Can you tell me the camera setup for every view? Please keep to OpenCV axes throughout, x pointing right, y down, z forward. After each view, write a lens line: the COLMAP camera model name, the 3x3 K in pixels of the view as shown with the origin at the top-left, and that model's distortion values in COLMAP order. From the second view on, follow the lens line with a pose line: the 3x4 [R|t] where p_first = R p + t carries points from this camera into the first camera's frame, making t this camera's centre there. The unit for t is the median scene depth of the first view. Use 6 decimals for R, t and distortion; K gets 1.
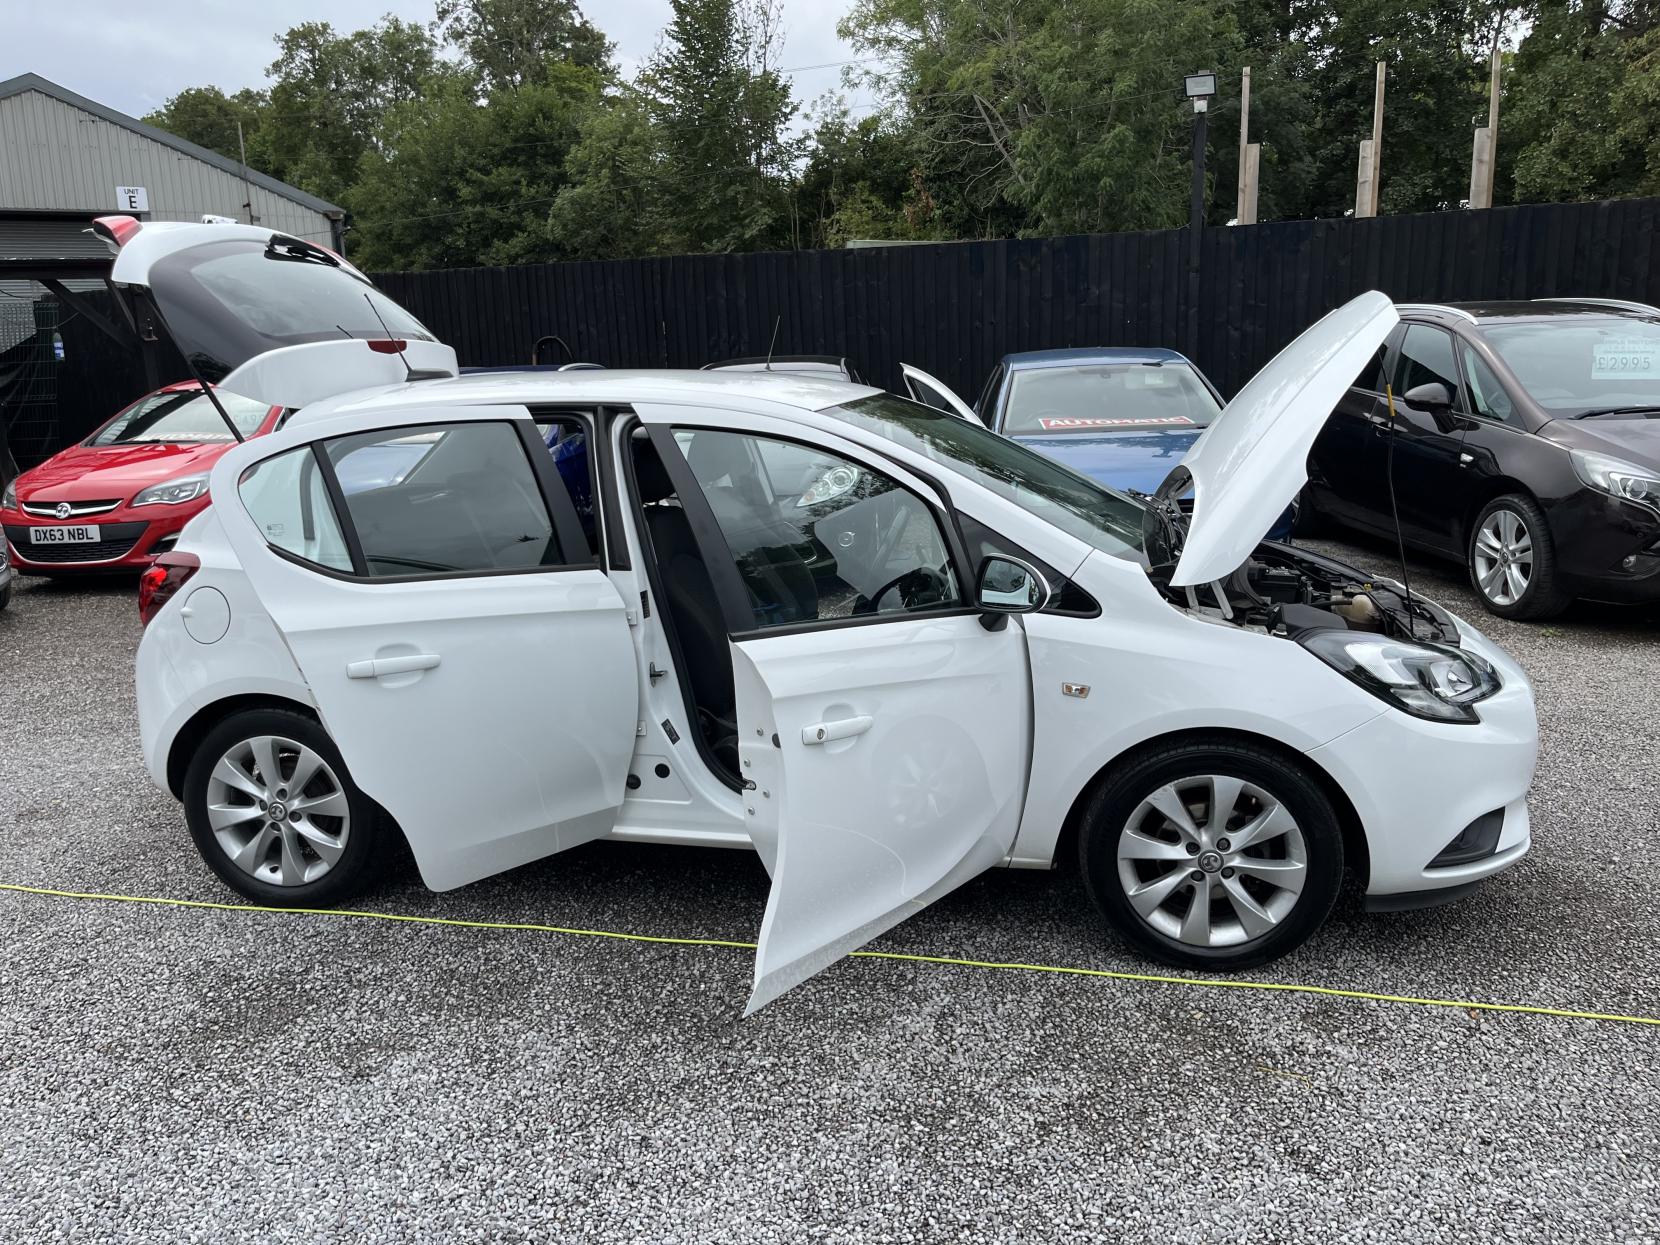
lens RADIAL K [[1281.9, 0, 835.6], [0, 1281.9, 616.6], [0, 0, 1]] dist [0.043463, -0.050737]
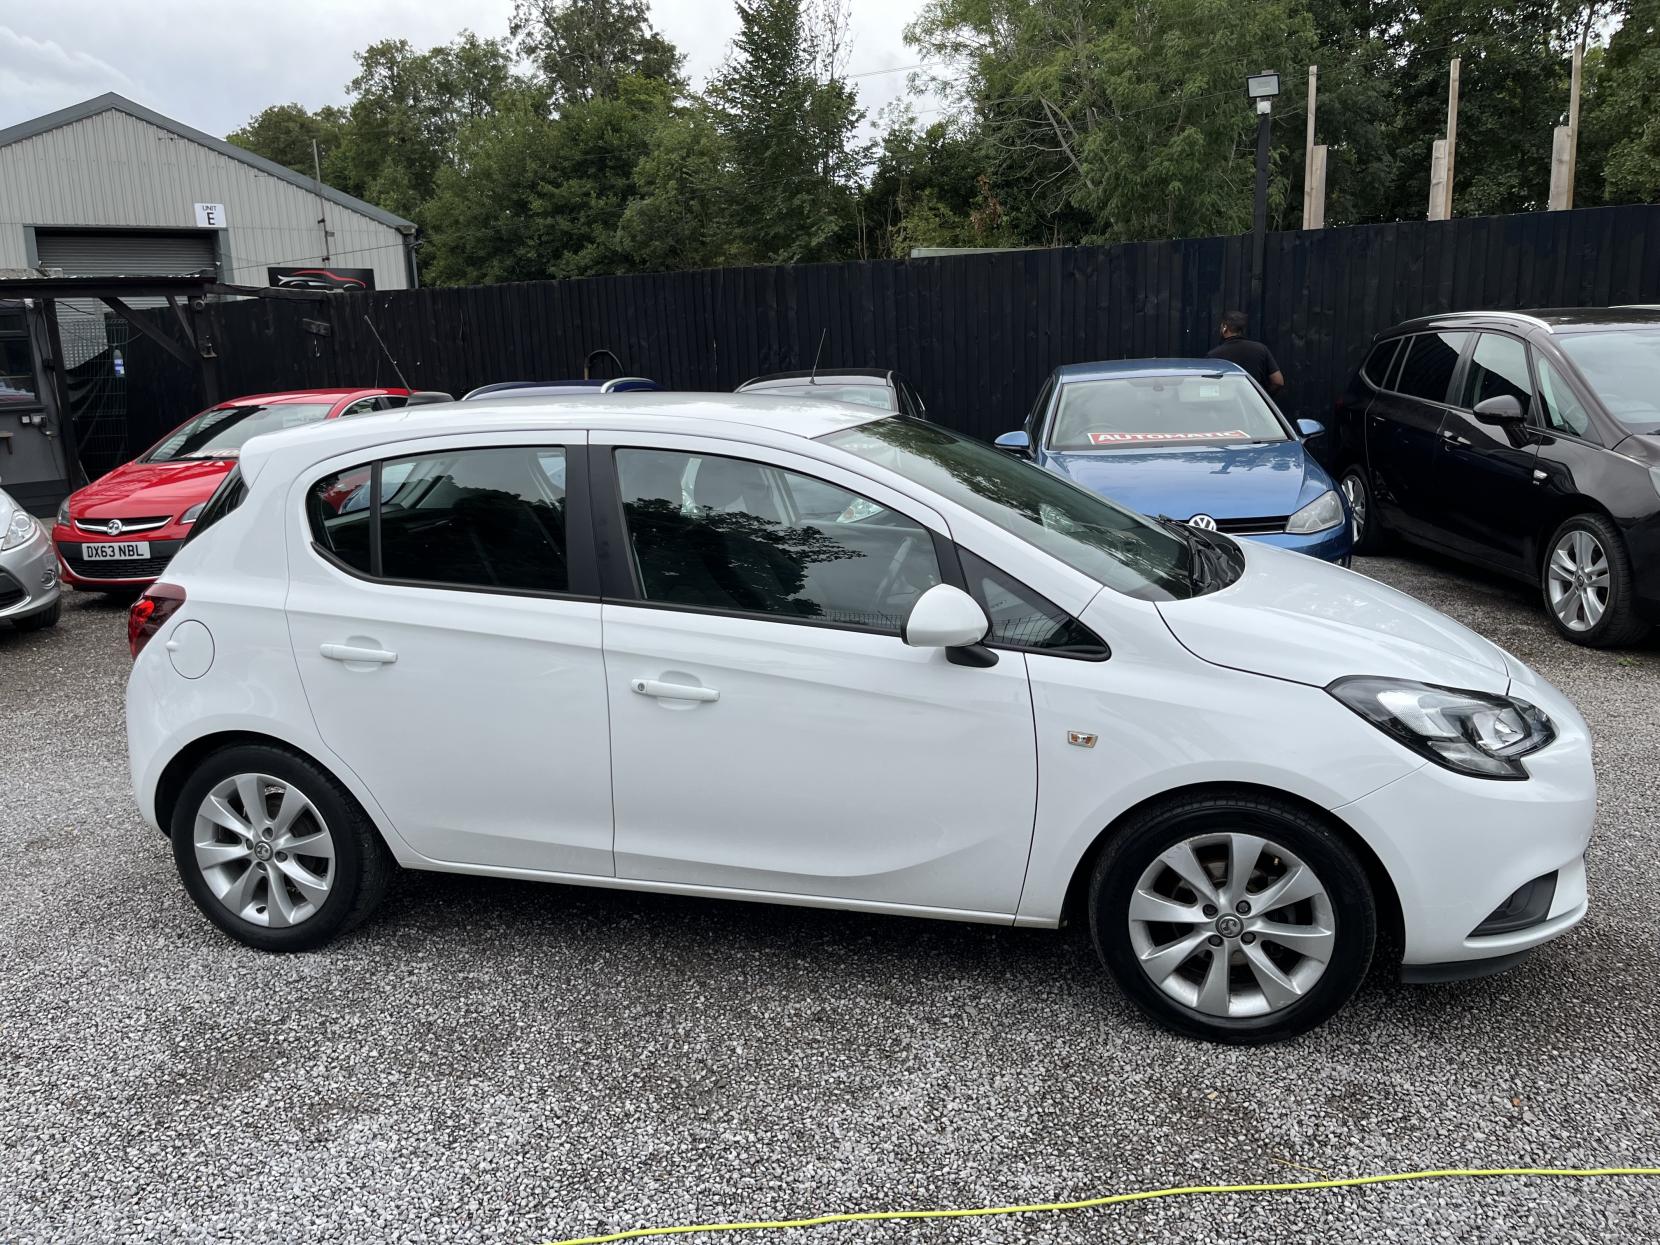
lens RADIAL K [[1279.0, 0, 837.7], [0, 1279.0, 620.1], [0, 0, 1]] dist [0.064964, -0.094378]
pose [[0.998527, 0.004290, -0.054085, 0.017804], [-0.004430, 0.999987, -0.002454, -0.007712], [0.054074, 0.002690, 0.998533, 0.017971]]
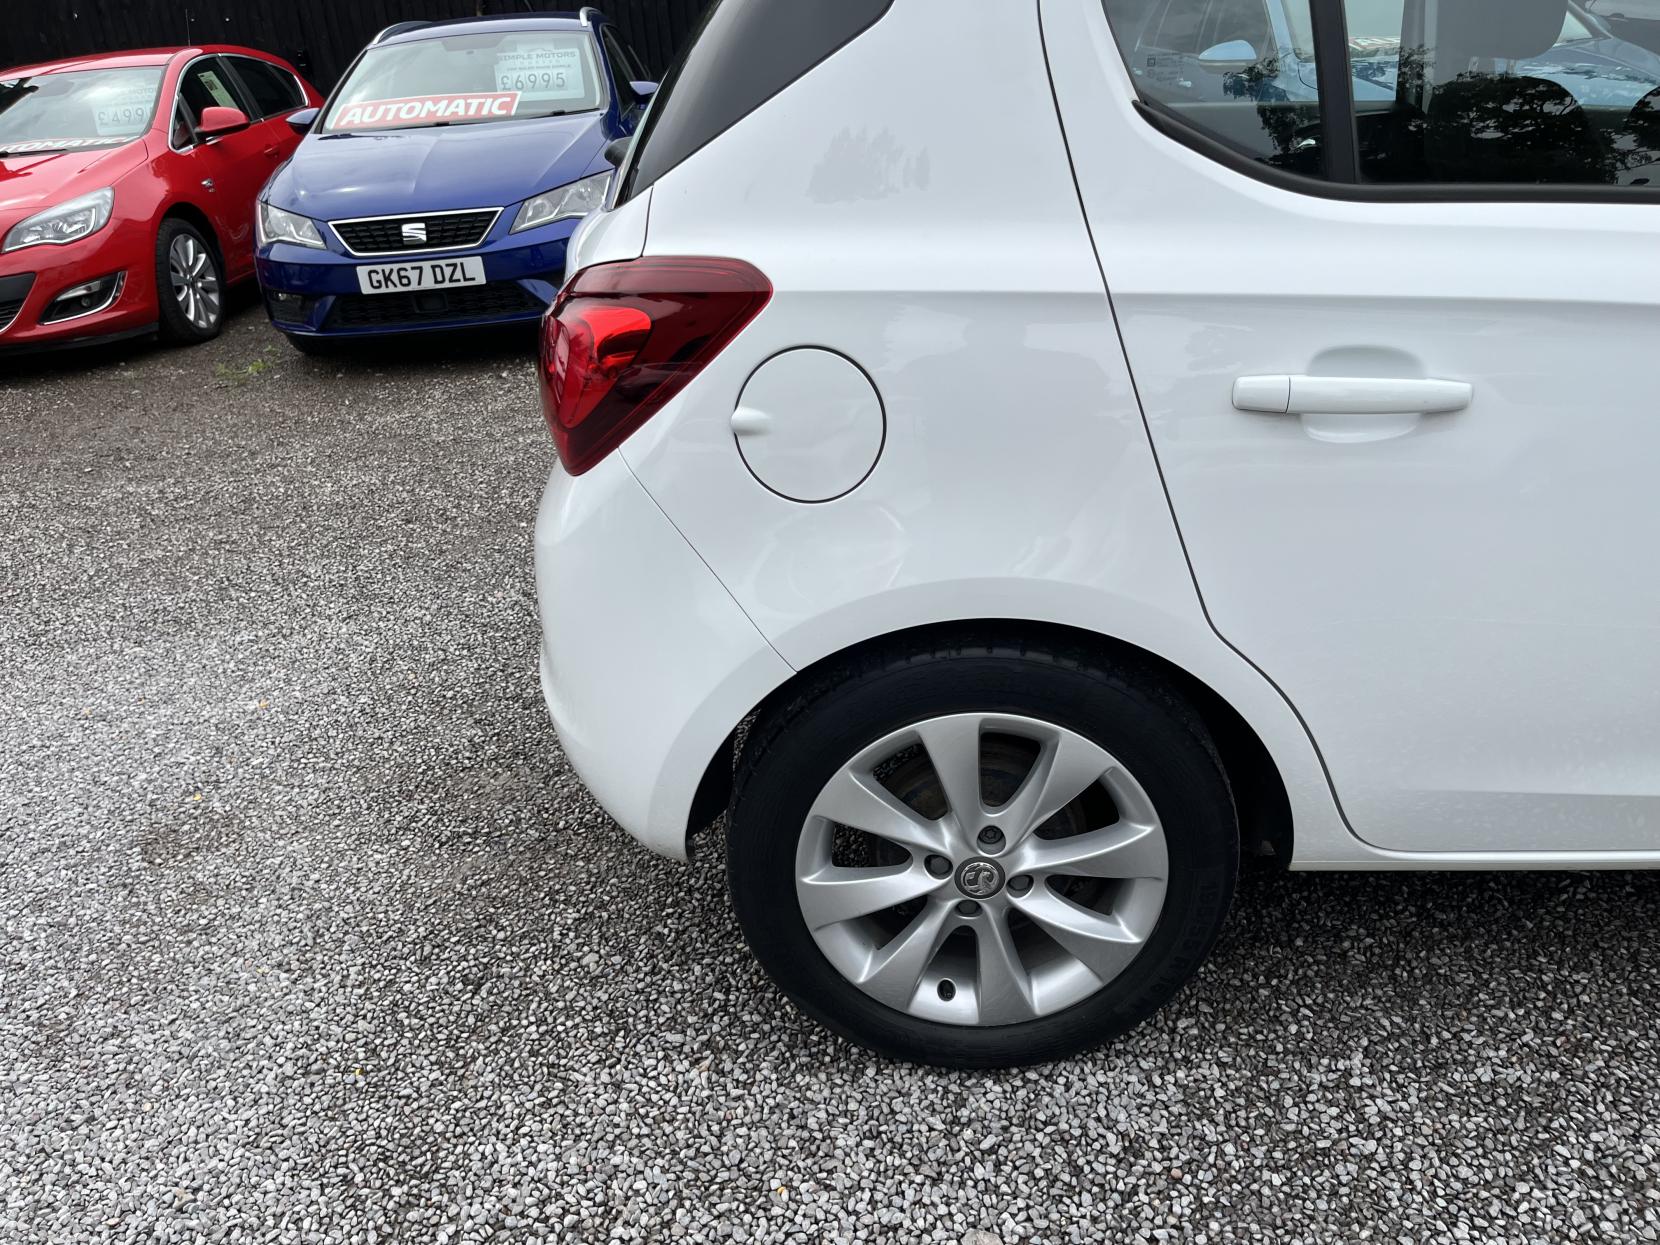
lens RADIAL K [[1270.3, 0, 834.0], [0, 1270.3, 645.5], [0, 0, 1]] dist [0.031199, -0.041206]
pose [[0.987641, -0.104344, 0.116950, -0.180136], [0.074708, 0.969368, 0.233974, -0.008316], [-0.137781, -0.222345, 0.965183, 0.215050]]
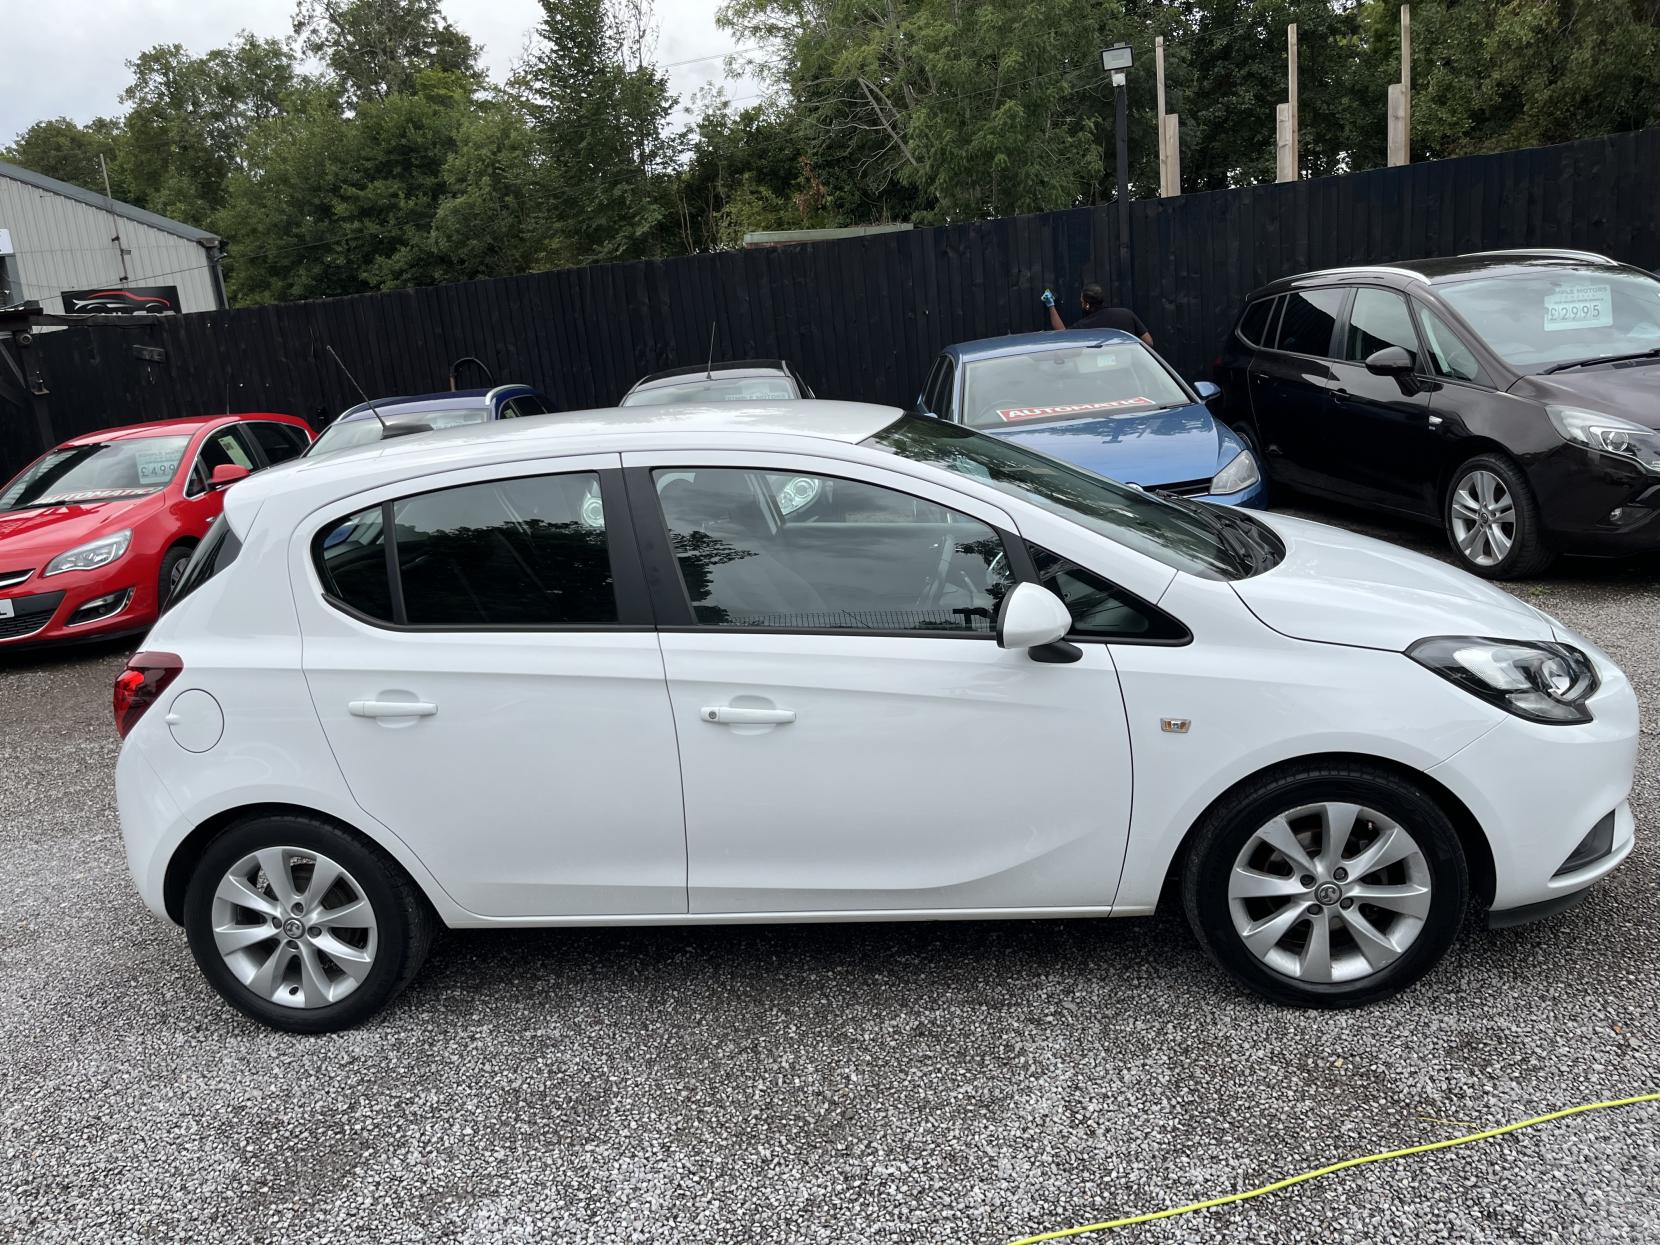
lens RADIAL K [[1276.7, 0, 828.6], [0, 1276.7, 614.2], [0, 0, 1]] dist [0.067056, -0.101131]
pose [[0.994388, -0.085247, 0.062647, -0.033694], [0.084745, 0.996346, 0.010630, -0.016015], [-0.063324, -0.005261, 0.997979, 0.025964]]
